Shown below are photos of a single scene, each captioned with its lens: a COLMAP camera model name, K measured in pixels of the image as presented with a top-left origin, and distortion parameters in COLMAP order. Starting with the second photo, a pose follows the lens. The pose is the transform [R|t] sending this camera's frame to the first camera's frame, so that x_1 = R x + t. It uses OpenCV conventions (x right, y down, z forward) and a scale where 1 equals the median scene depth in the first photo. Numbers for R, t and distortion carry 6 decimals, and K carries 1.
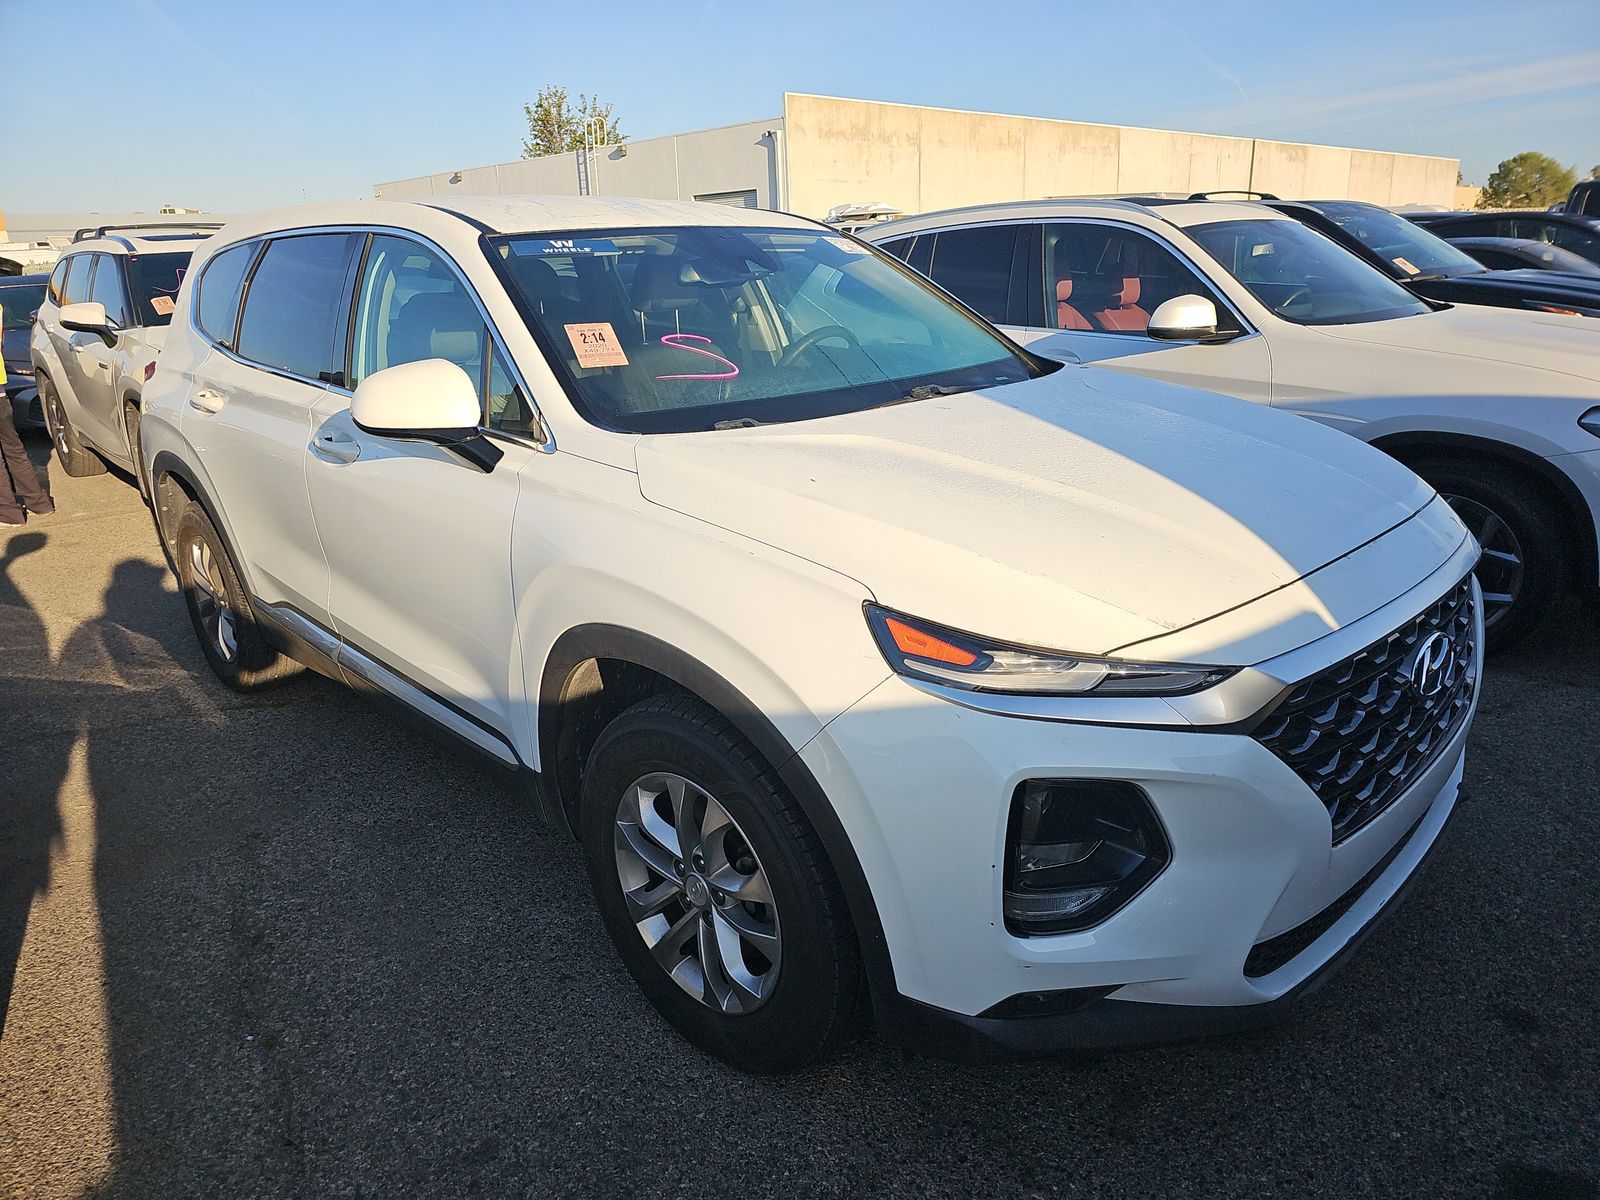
lens RADIAL K [[1025.4, 0, 808.9], [0, 1025.4, 608.5], [0, 0, 1]] dist [0.006841, -0.004898]
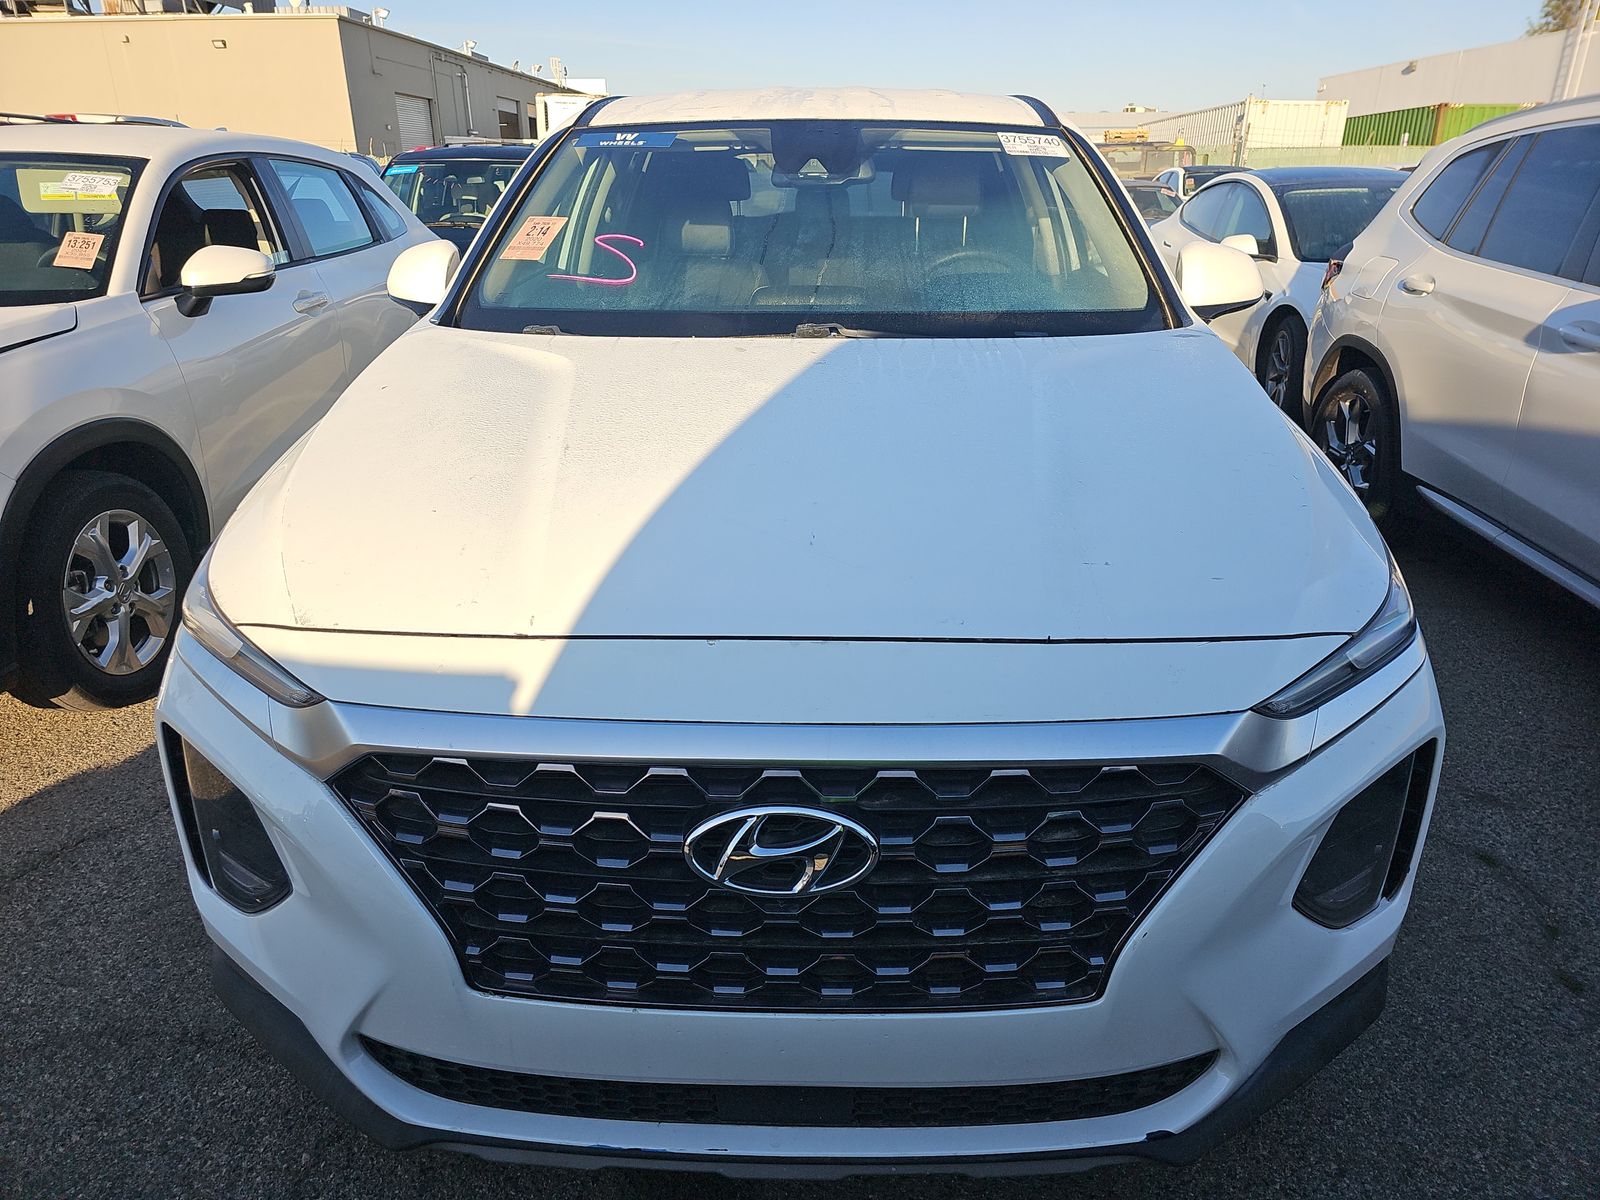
lens RADIAL K [[1025.4, 0, 804.6], [0, 1025.4, 603.6], [0, 0, 1]] dist [0.006841, -0.004898]
pose [[0.703976, 0.304673, -0.641555, 0.900346], [-0.251094, 0.951743, 0.176456, -0.186927], [0.664357, 0.036869, 0.746505, 0.504416]]
